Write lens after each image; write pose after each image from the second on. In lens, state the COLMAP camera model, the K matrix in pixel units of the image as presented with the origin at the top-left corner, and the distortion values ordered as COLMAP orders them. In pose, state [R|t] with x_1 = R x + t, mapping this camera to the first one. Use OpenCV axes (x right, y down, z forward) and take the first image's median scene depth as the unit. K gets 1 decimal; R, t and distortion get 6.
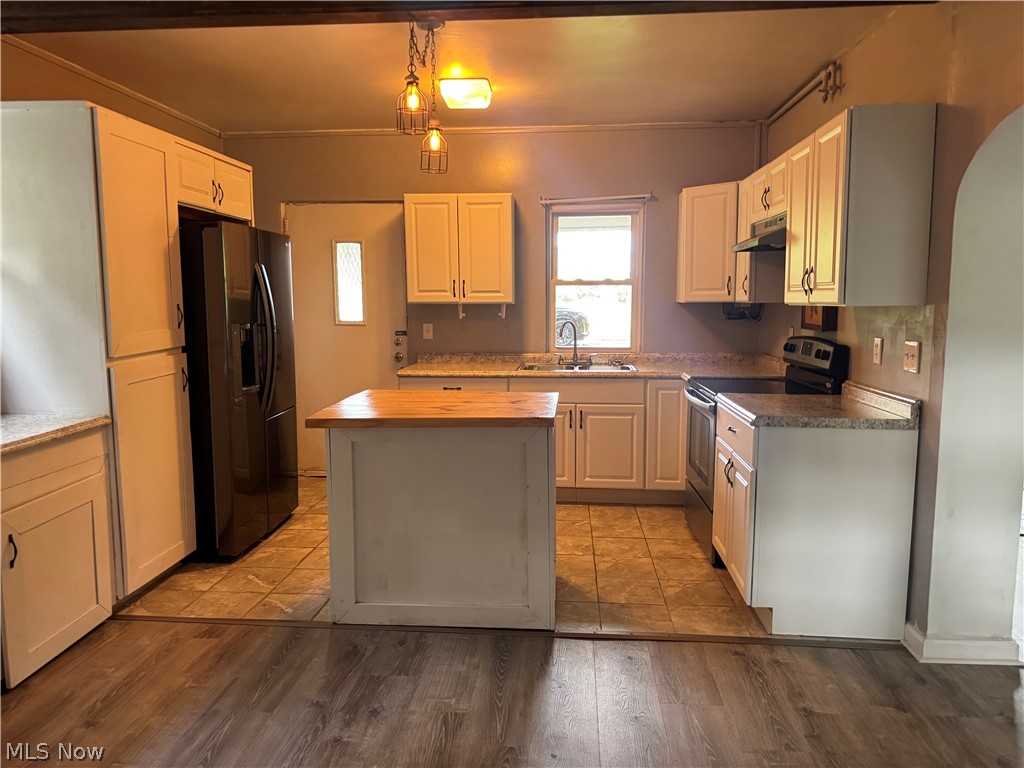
lens RADIAL K [[733.9, 0, 519.7], [0, 733.9, 388.4], [0, 0, 1]] dist [0.071153, -0.075548]
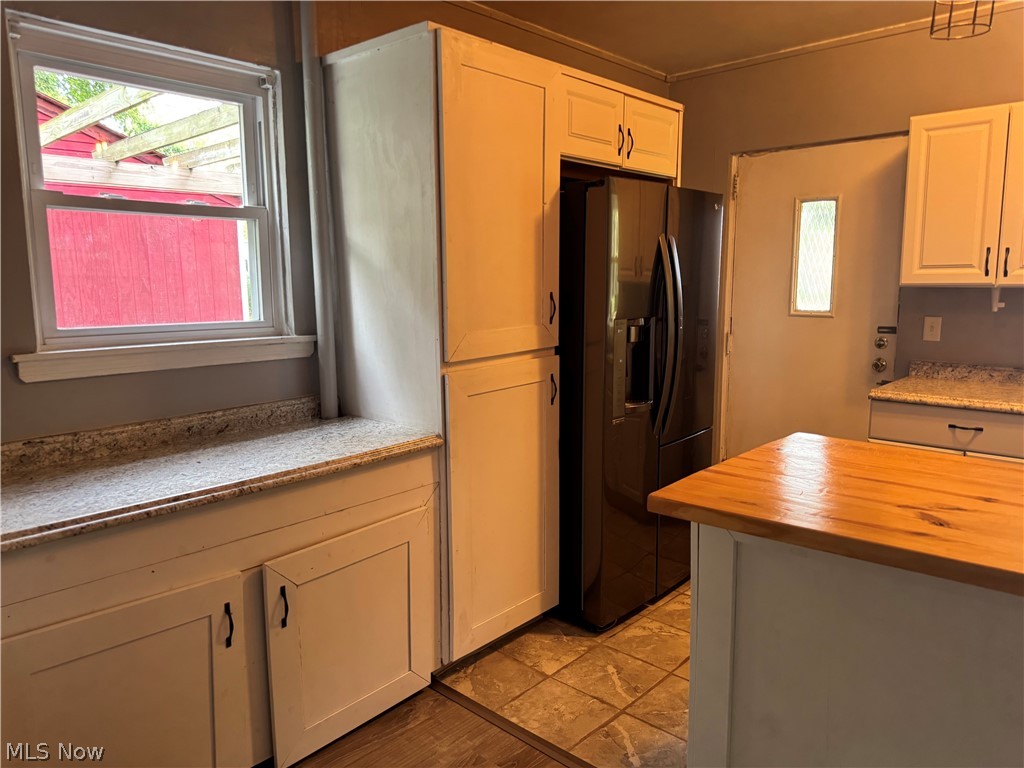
lens RADIAL K [[733.9, 0, 509.7], [0, 733.9, 383.9], [0, 0, 1]] dist [0.071153, -0.075548]
pose [[0.790467, 0.086065, -0.606428, -0.023361], [-0.071128, 0.996279, 0.048679, -0.047405], [0.608360, 0.004655, 0.793647, 0.338967]]
